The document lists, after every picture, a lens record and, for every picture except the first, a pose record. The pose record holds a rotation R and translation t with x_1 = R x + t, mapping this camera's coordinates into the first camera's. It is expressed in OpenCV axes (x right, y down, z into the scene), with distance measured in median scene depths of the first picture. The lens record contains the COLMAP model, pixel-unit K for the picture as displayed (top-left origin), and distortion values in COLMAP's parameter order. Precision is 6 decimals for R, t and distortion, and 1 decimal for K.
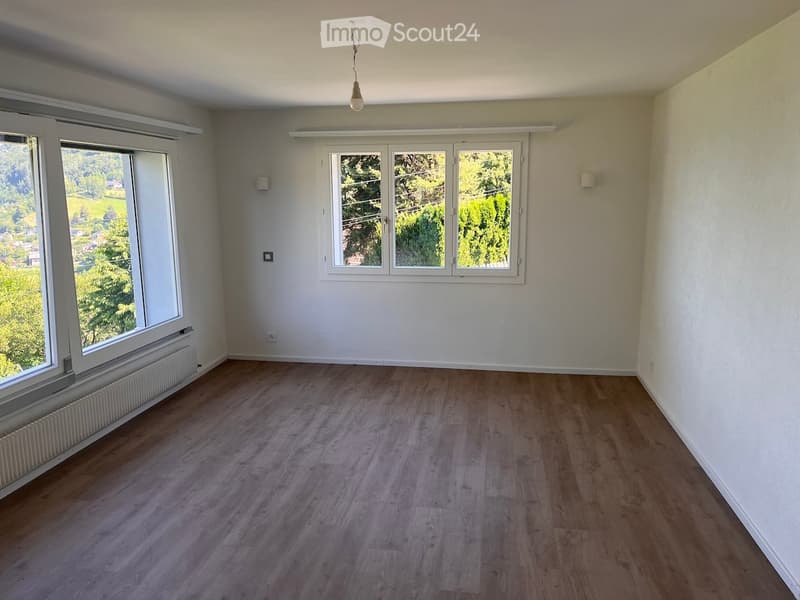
lens RADIAL K [[600.7, 0, 403.4], [0, 600.7, 303.8], [0, 0, 1]] dist [0.065805, -0.090084]
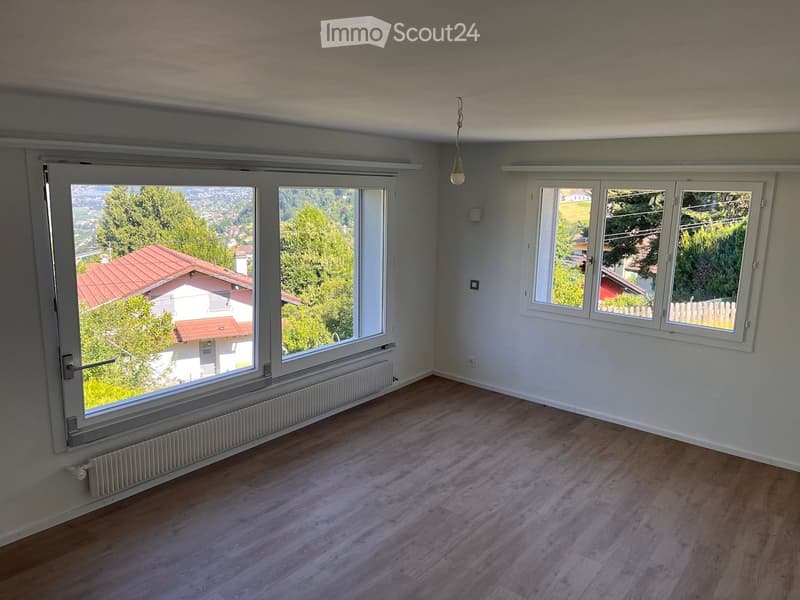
lens RADIAL K [[600.7, 0, 403.4], [0, 600.7, 303.8], [0, 0, 1]] dist [0.065805, -0.090084]
pose [[0.872067, 0.119907, -0.474469, 0.189851], [-0.115683, 0.992551, 0.038212, -0.083584], [0.475517, 0.021564, 0.879442, 0.043410]]
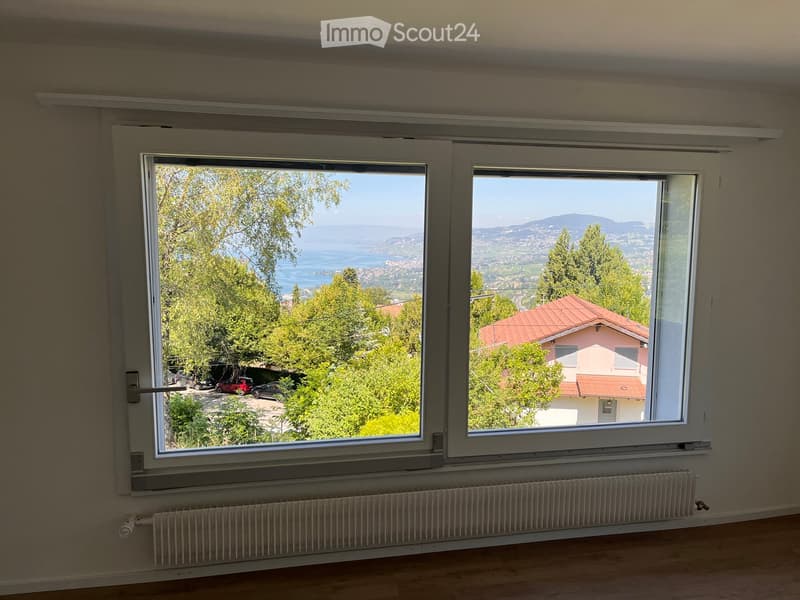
lens RADIAL K [[600.7, 0, 403.4], [0, 600.7, 303.8], [0, 0, 1]] dist [0.065805, -0.090084]
pose [[0.354662, 0.113721, -0.928053, 0.119403], [-0.178691, 0.982525, 0.052108, -0.087094], [0.917761, 0.147354, 0.368785, 0.482585]]
